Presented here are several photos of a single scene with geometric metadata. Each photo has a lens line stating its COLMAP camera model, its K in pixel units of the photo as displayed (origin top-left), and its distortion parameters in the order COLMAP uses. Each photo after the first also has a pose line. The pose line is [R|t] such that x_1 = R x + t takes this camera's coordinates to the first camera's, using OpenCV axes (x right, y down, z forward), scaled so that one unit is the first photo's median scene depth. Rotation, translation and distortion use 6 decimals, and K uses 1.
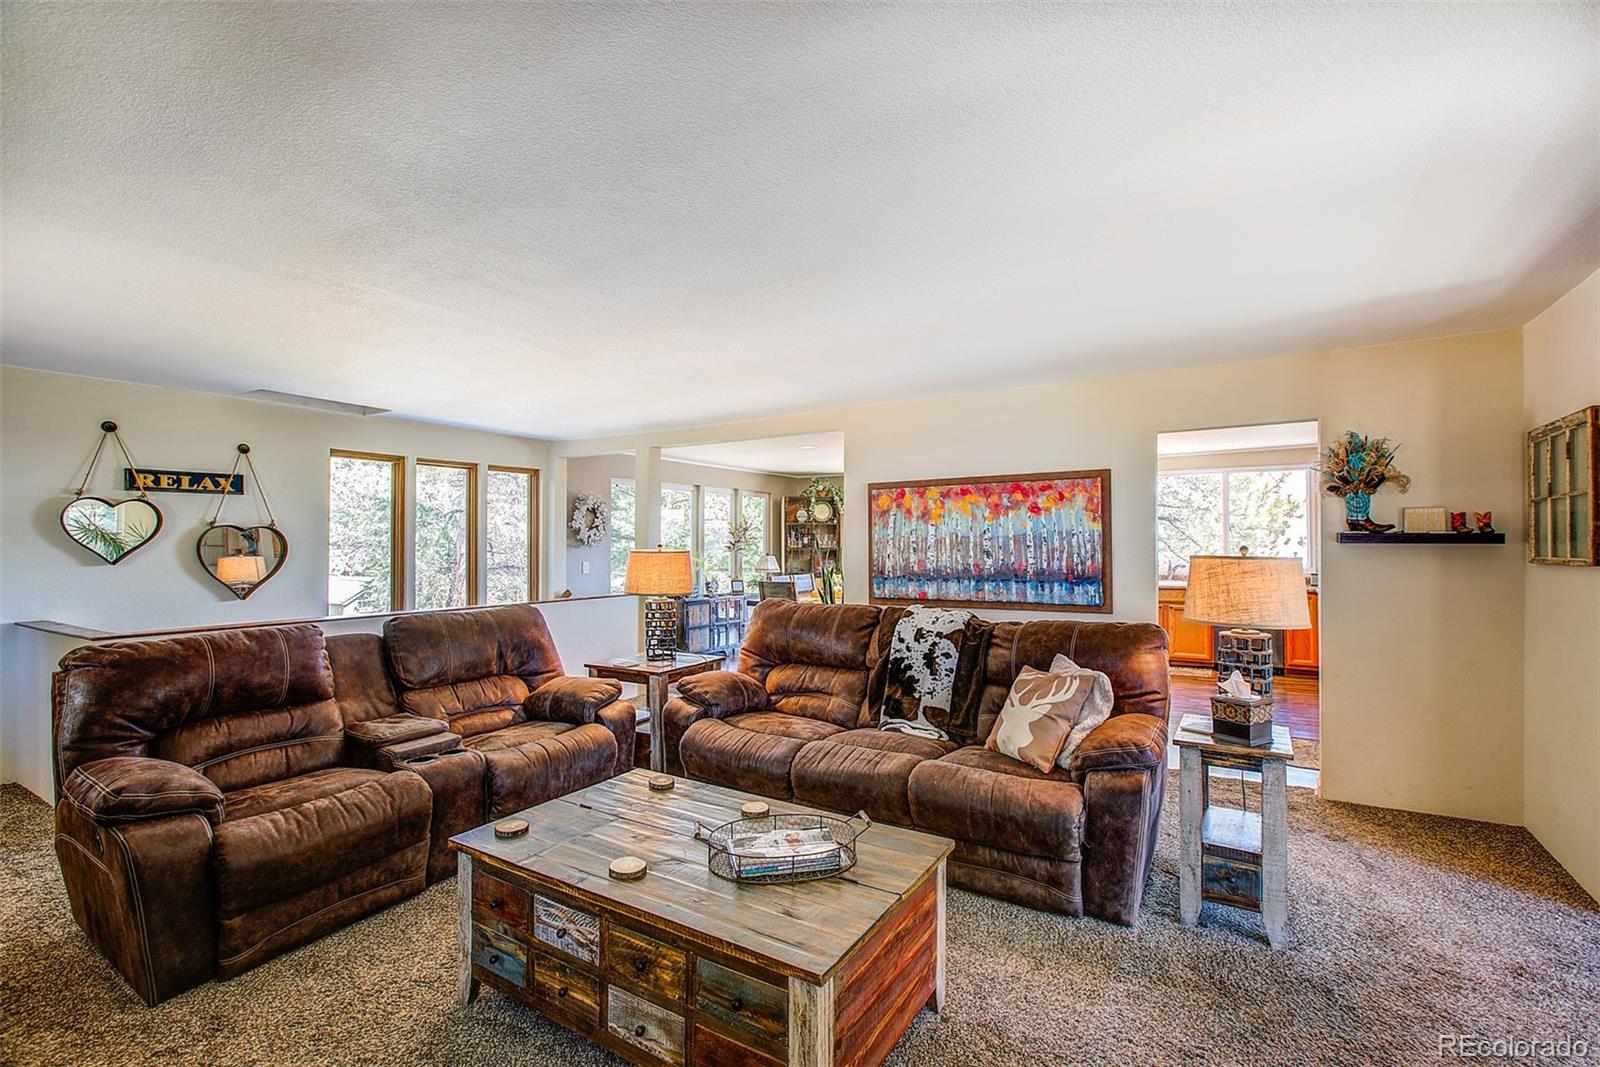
lens RADIAL K [[717.1, 0, 815.6], [0, 717.1, 534.3], [0, 0, 1]] dist [-0.009127, 0.004769]
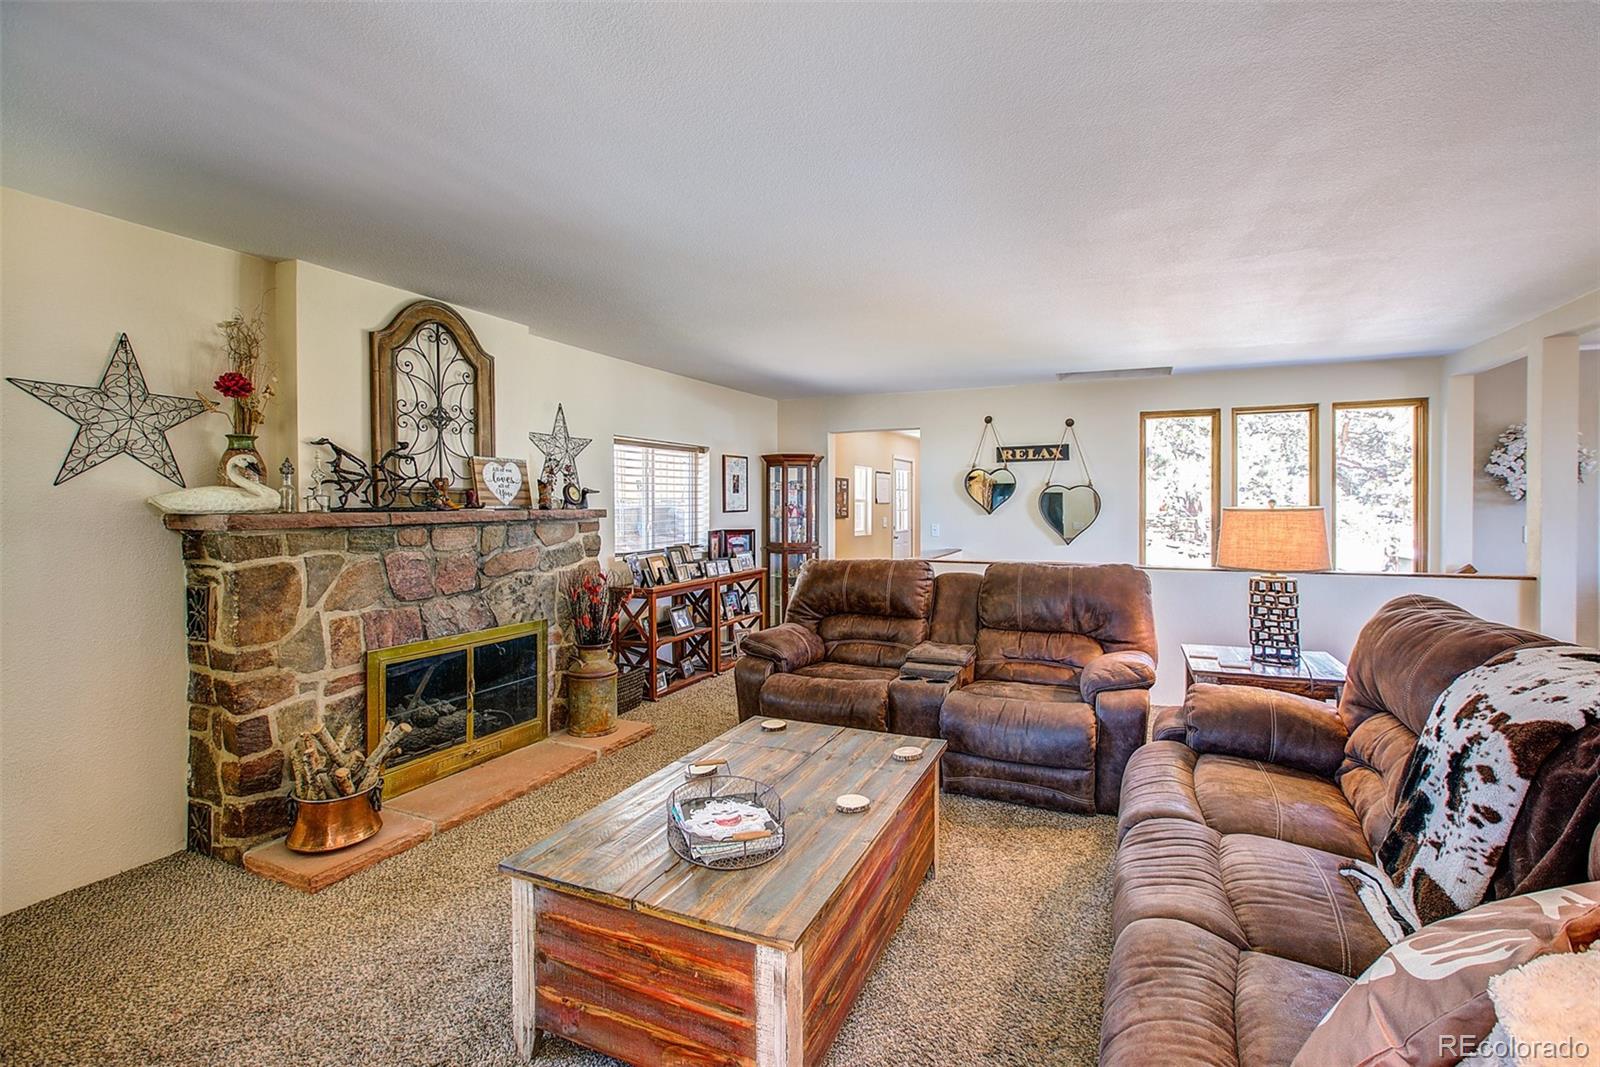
lens RADIAL K [[717.1, 0, 814.7], [0, 717.1, 521.5], [0, 0, 1]] dist [-0.009127, 0.004769]
pose [[0.133017, 0.025691, -0.990781, 0.417291], [0.012775, 0.999536, 0.027633, 0.011691], [0.991031, -0.016333, 0.132627, 0.467835]]
